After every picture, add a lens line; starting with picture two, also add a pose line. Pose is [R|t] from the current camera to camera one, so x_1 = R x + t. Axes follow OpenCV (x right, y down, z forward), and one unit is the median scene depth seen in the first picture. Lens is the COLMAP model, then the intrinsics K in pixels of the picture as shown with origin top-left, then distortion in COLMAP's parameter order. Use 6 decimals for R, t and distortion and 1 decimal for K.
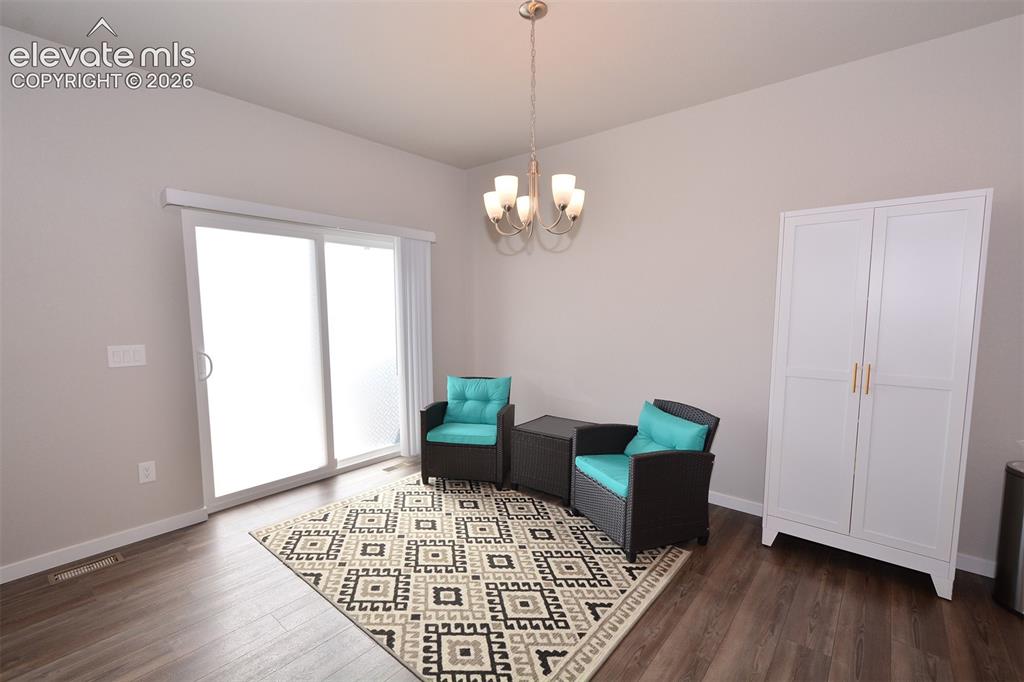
lens RADIAL K [[448.4, 0, 510.0], [0, 448.4, 353.4], [0, 0, 1]] dist [-0.000879, -0.000069]
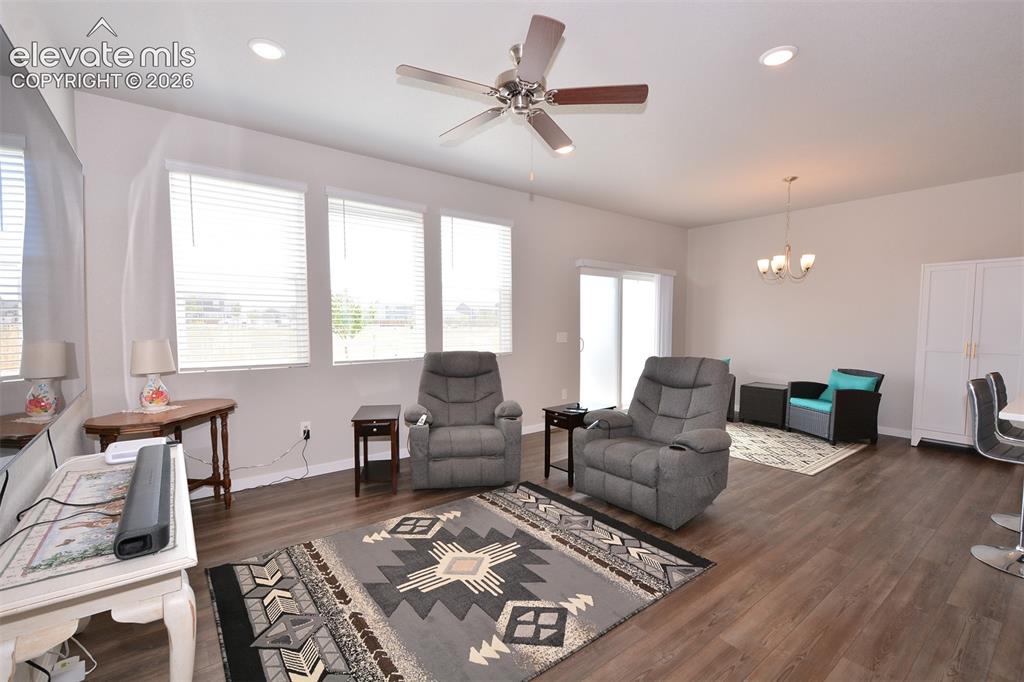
lens RADIAL K [[453.7, 0, 513.5], [0, 453.7, 355.5], [0, 0, 1]] dist [-0.001212, -0.000138]
pose [[0.979458, 0.018180, -0.200828, -0.632904], [-0.024958, 0.999199, -0.031274, 0.158867], [0.200098, 0.035644, 0.979127, -1.097866]]
